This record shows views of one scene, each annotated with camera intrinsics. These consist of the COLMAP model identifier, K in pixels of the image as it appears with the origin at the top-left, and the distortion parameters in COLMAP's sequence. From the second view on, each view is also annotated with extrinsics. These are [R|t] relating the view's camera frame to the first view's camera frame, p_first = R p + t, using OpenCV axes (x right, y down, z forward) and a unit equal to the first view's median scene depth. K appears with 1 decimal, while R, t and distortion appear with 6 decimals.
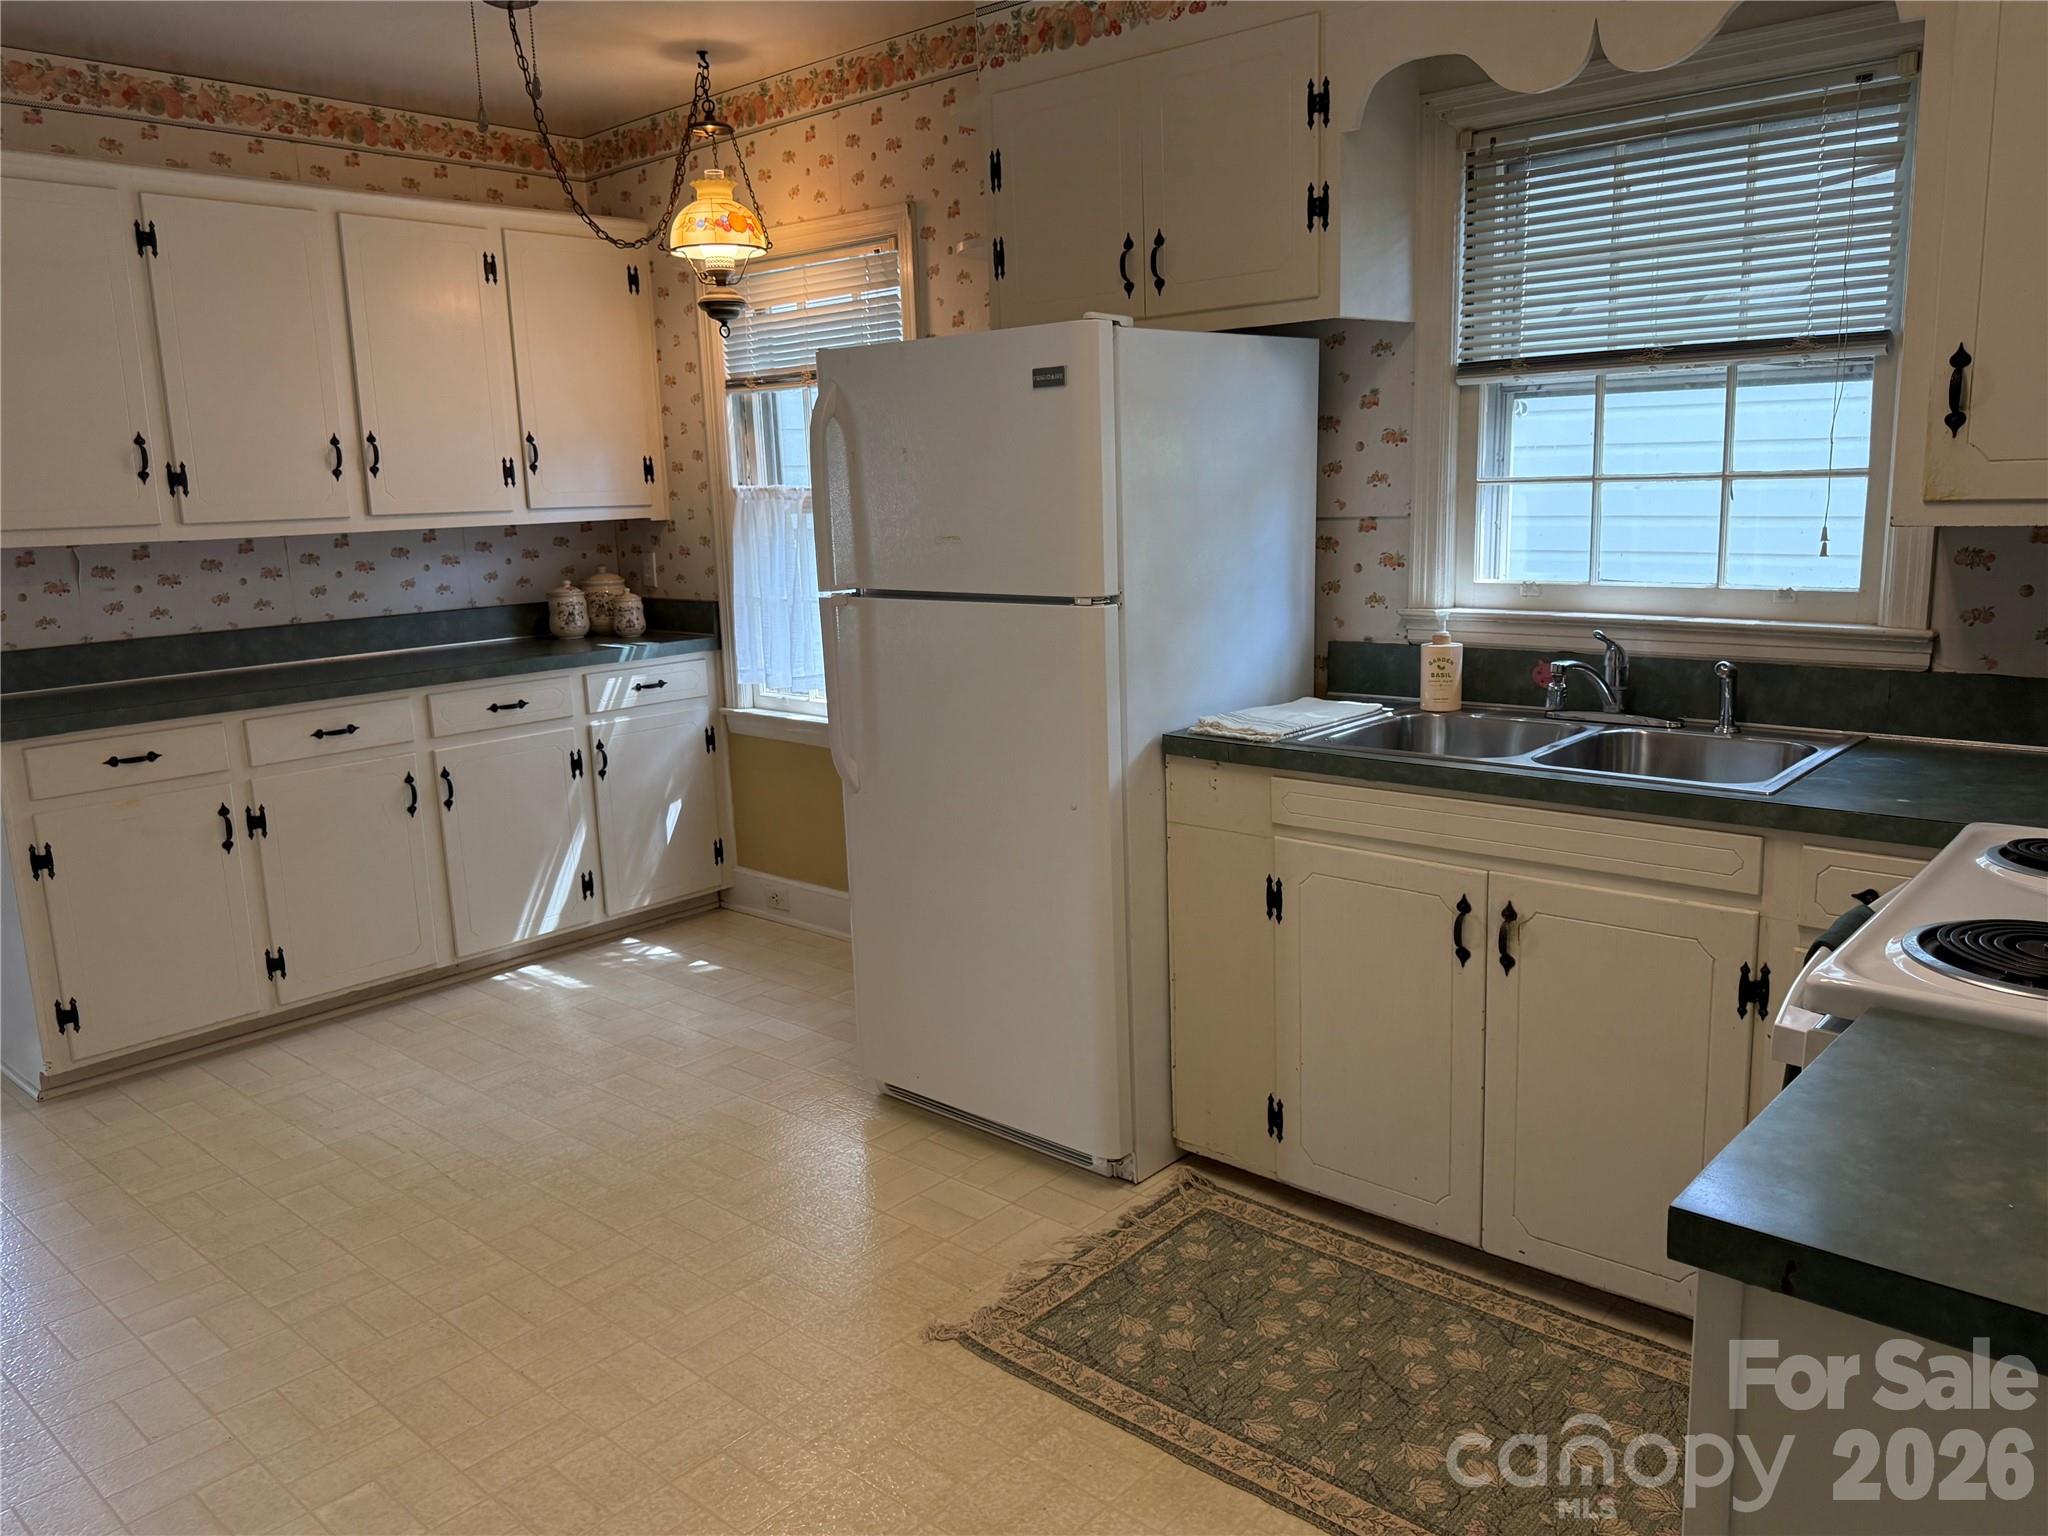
lens RADIAL K [[1500.1, 0, 1022.4], [0, 1500.1, 737.6], [0, 0, 1]] dist [0.022111, -0.031260]
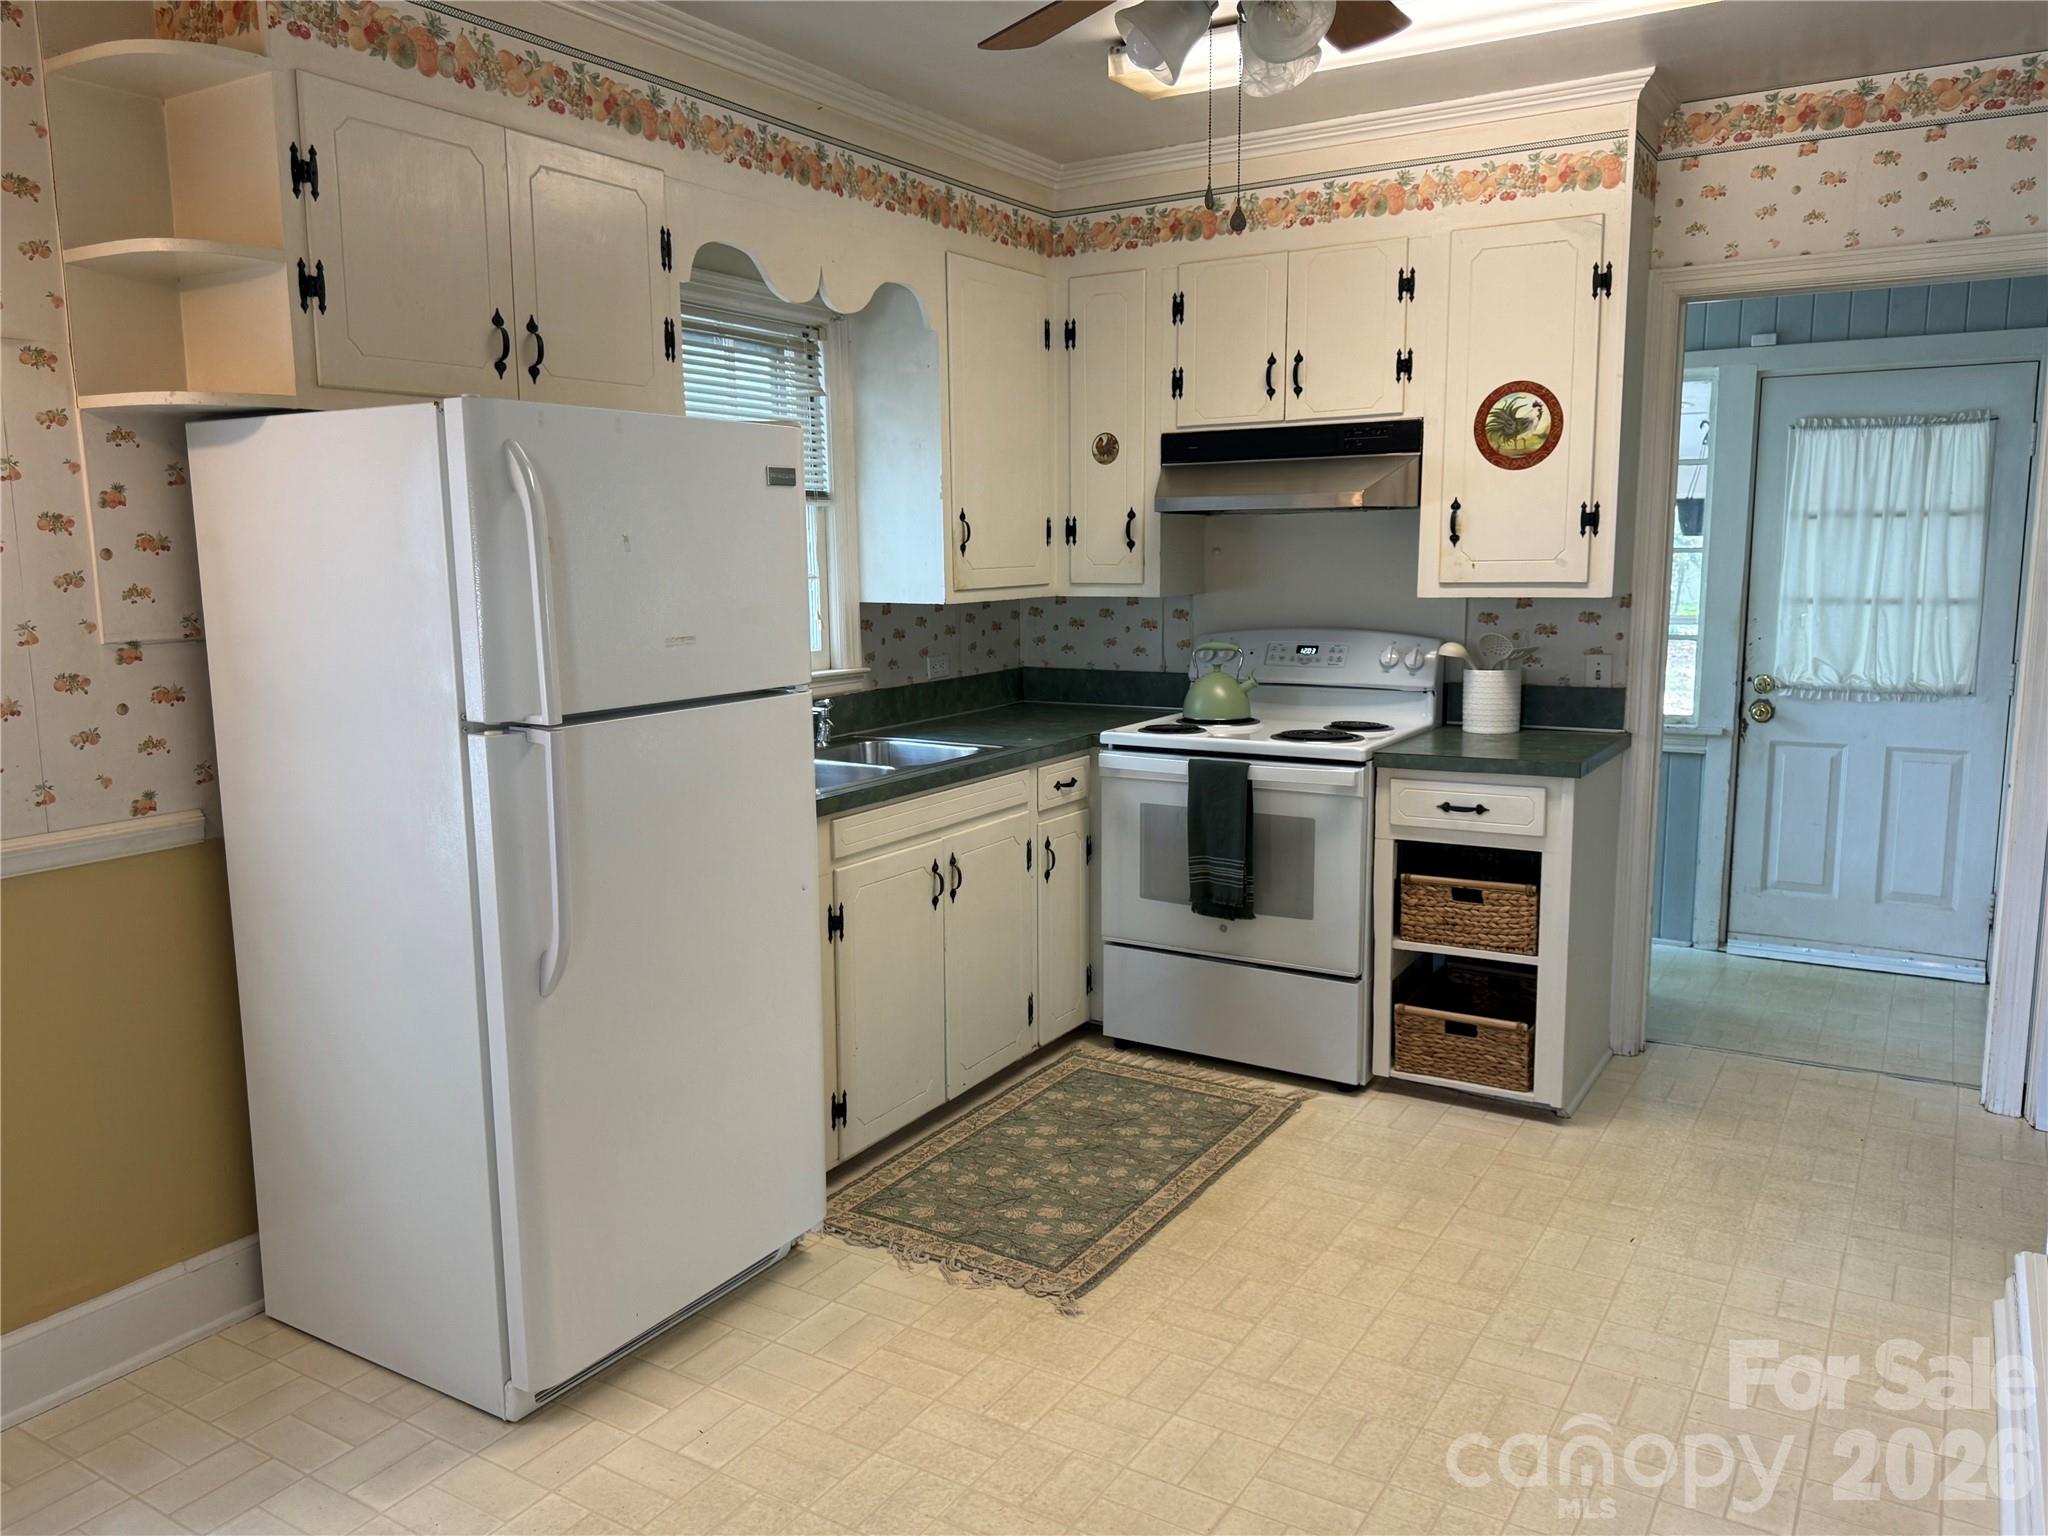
lens RADIAL K [[1500.1, 0, 1018.8], [0, 1500.1, 746.5], [0, 0, 1]] dist [0.022111, -0.031260]
pose [[-0.184990, -0.104930, 0.977122, -1.017938], [0.181703, 0.973488, 0.138940, -0.171824], [-0.965796, 0.203249, -0.161020, 1.021498]]
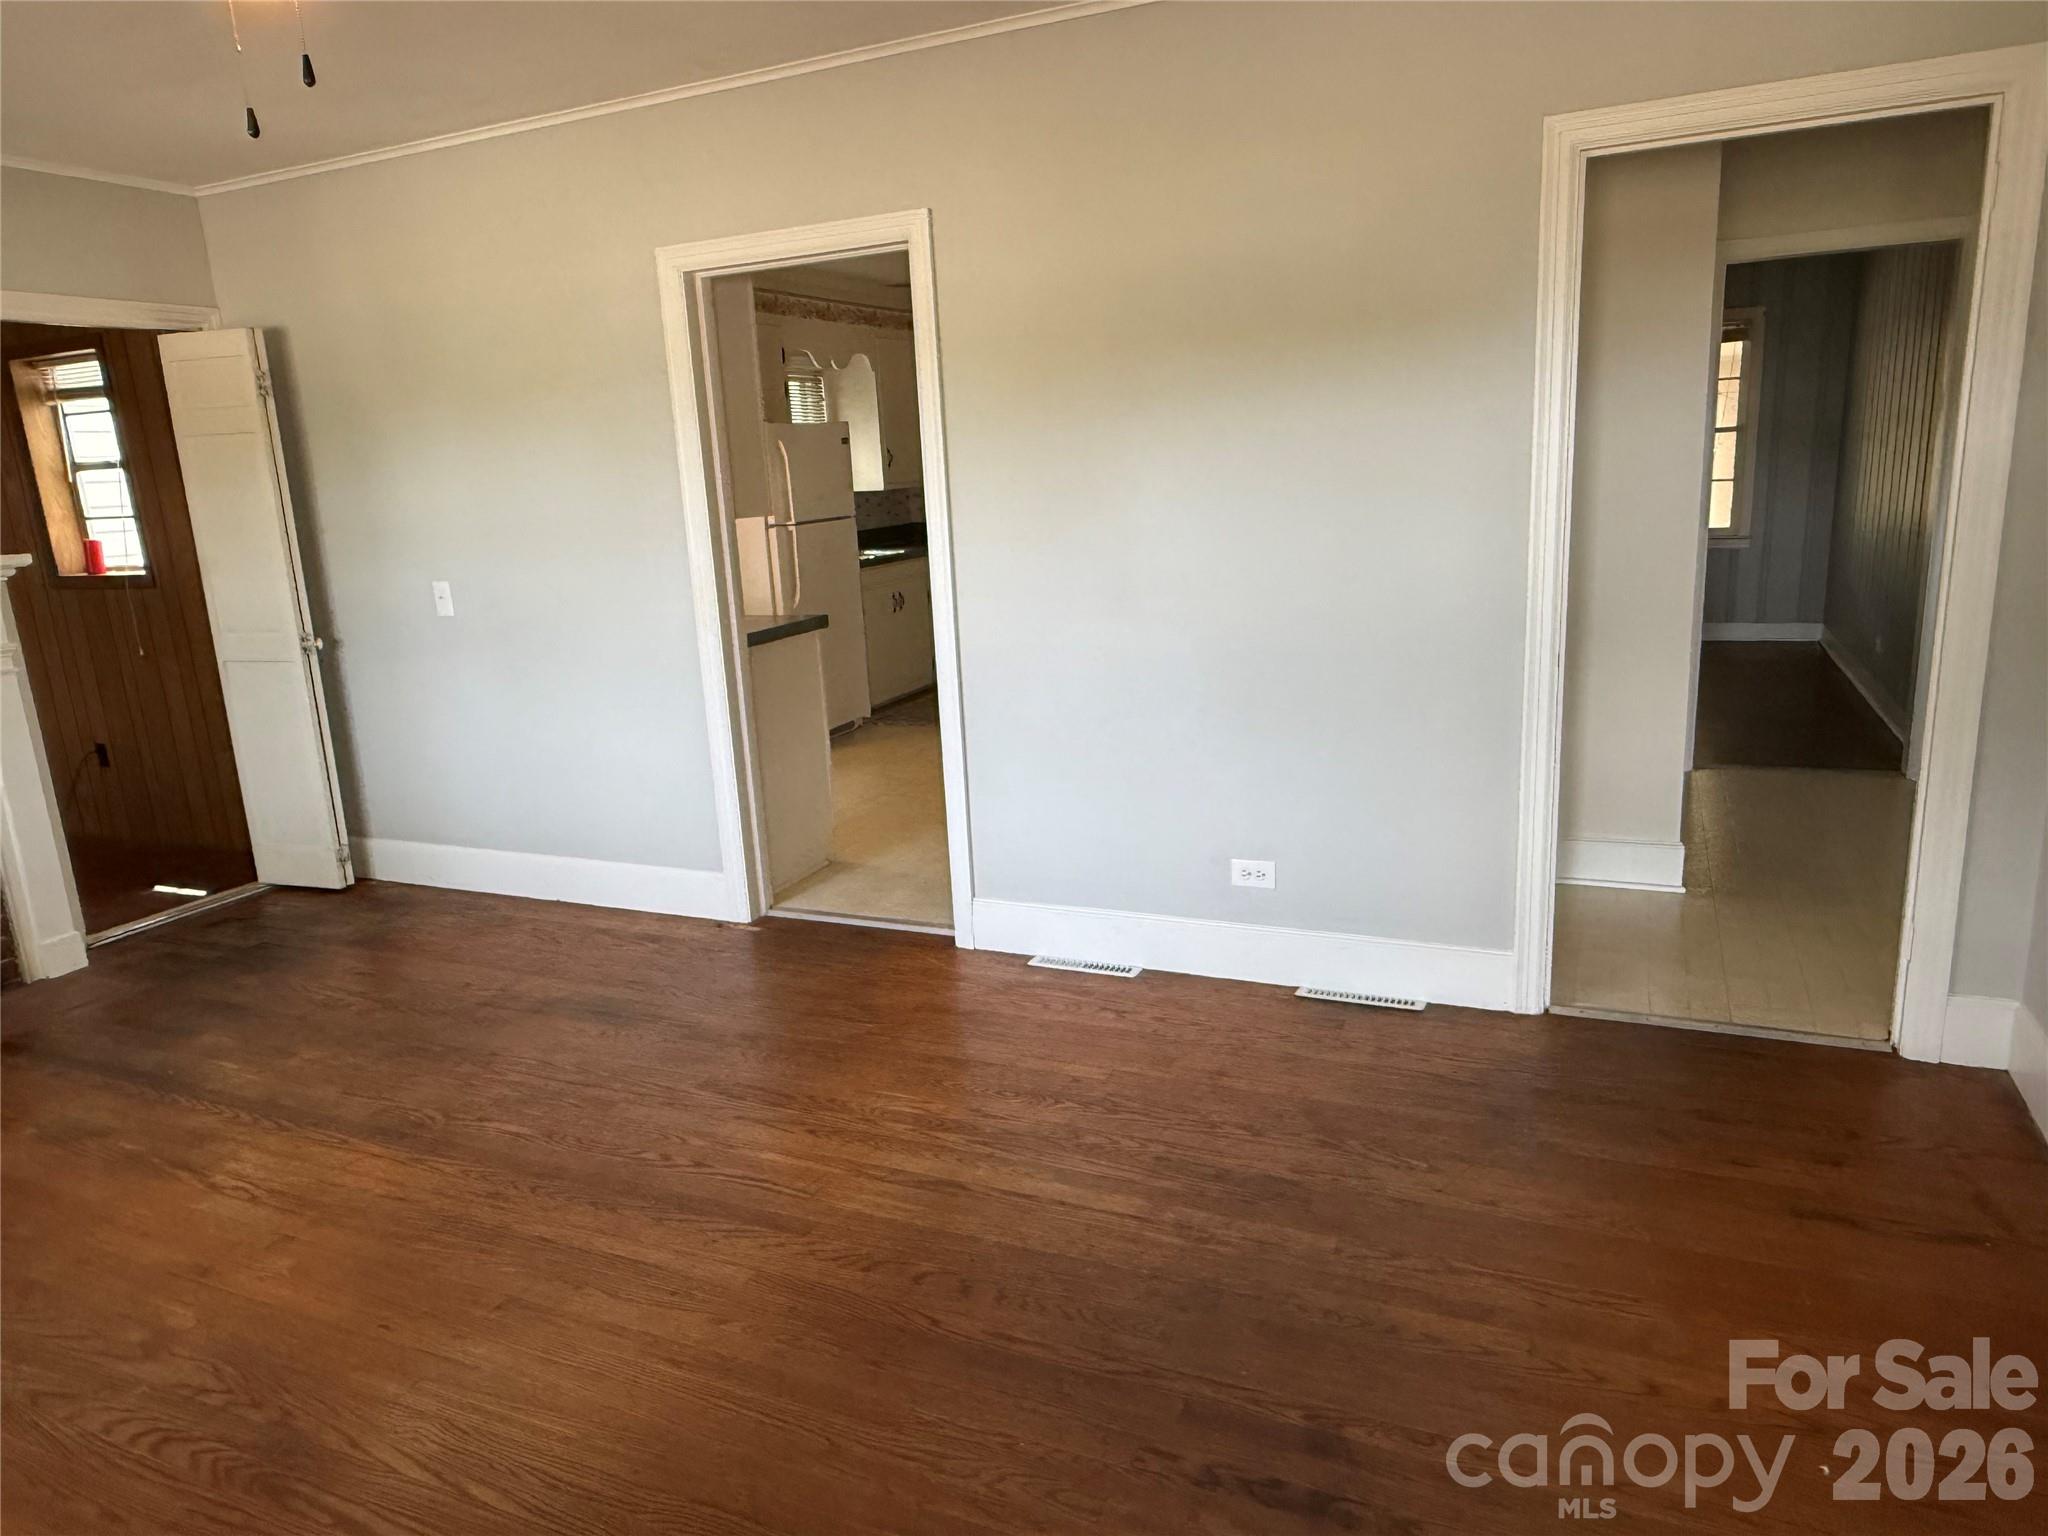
lens RADIAL K [[1313.7, 0, 1006.7], [0, 1313.7, 768.8], [0, 0, 1]] dist [0.003509, -0.008332]
pose [[-0.302663, -0.174562, 0.936975, -2.769030], [0.232862, 0.939748, 0.250298, -0.207284], [-0.924213, 0.293942, -0.243778, 1.549935]]
